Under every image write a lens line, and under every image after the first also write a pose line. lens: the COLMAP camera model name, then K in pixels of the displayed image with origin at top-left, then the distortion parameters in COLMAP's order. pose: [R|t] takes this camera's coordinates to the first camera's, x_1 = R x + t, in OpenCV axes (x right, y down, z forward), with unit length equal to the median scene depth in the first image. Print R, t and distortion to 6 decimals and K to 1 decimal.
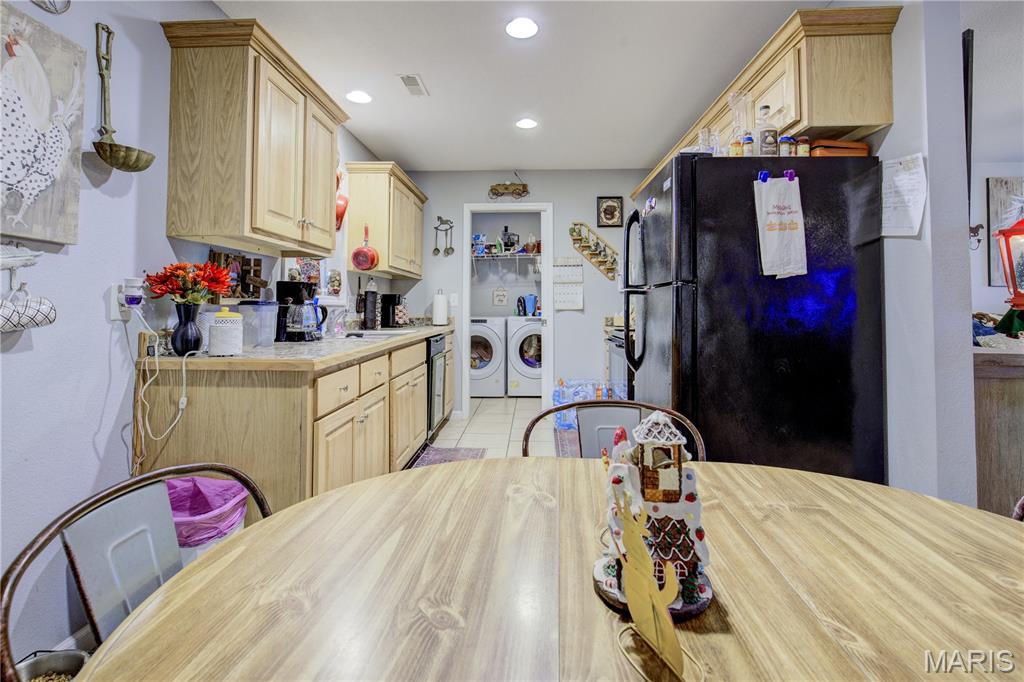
lens RADIAL K [[483.8, 0, 513.6], [0, 483.8, 291.8], [0, 0, 1]] dist [-0.005528, 0.000295]
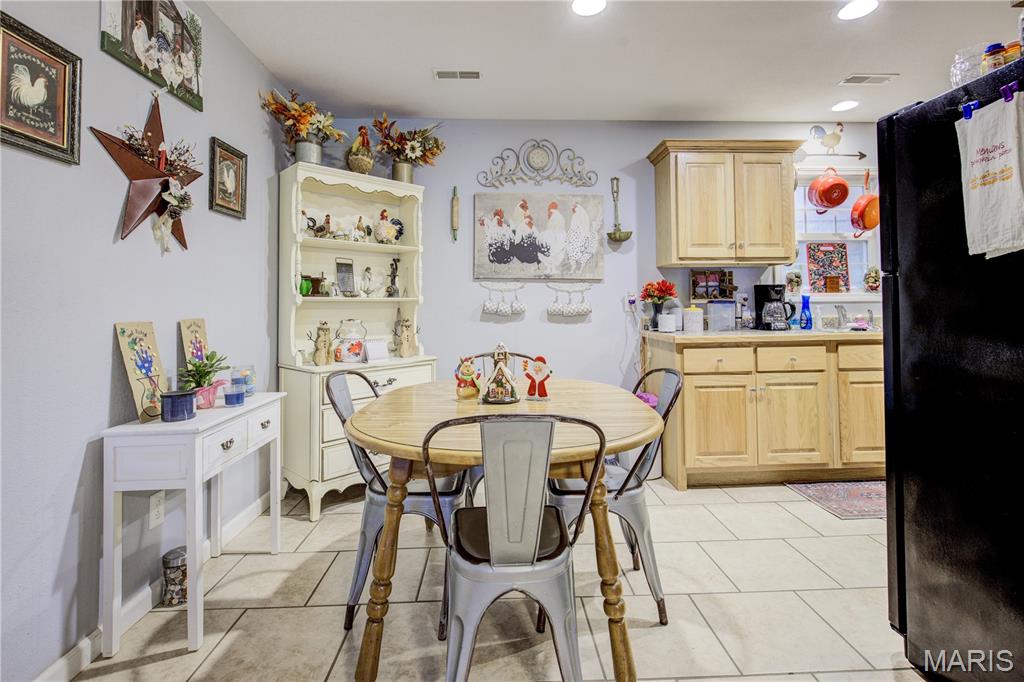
lens RADIAL K [[483.8, 0, 513.6], [0, 483.8, 291.8], [0, 0, 1]] dist [-0.005528, 0.000295]
pose [[0.080602, -0.030831, -0.996269, 1.114828], [0.040838, 0.998784, -0.027605, 0.009234], [0.995909, -0.038461, 0.081763, 0.290746]]
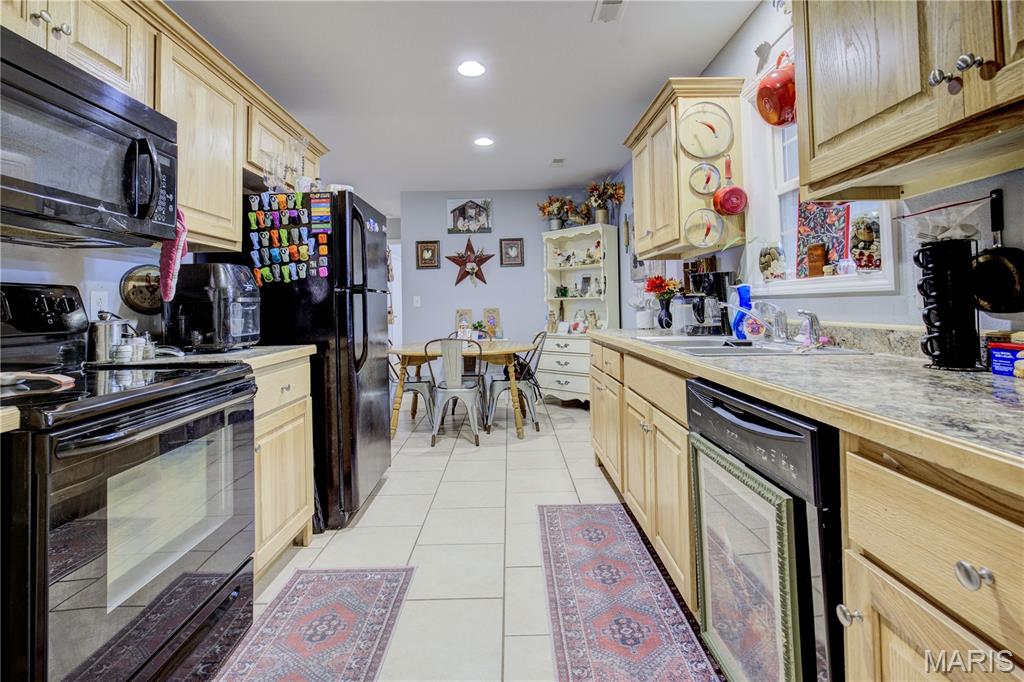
lens RADIAL K [[483.8, 0, 513.6], [0, 483.8, 291.8], [0, 0, 1]] dist [-0.005528, 0.000295]
pose [[-0.998351, 0.018472, -0.054351, -0.012836], [0.021711, 0.997986, -0.059605, 0.090038], [0.053140, -0.060687, -0.996741, 2.703180]]
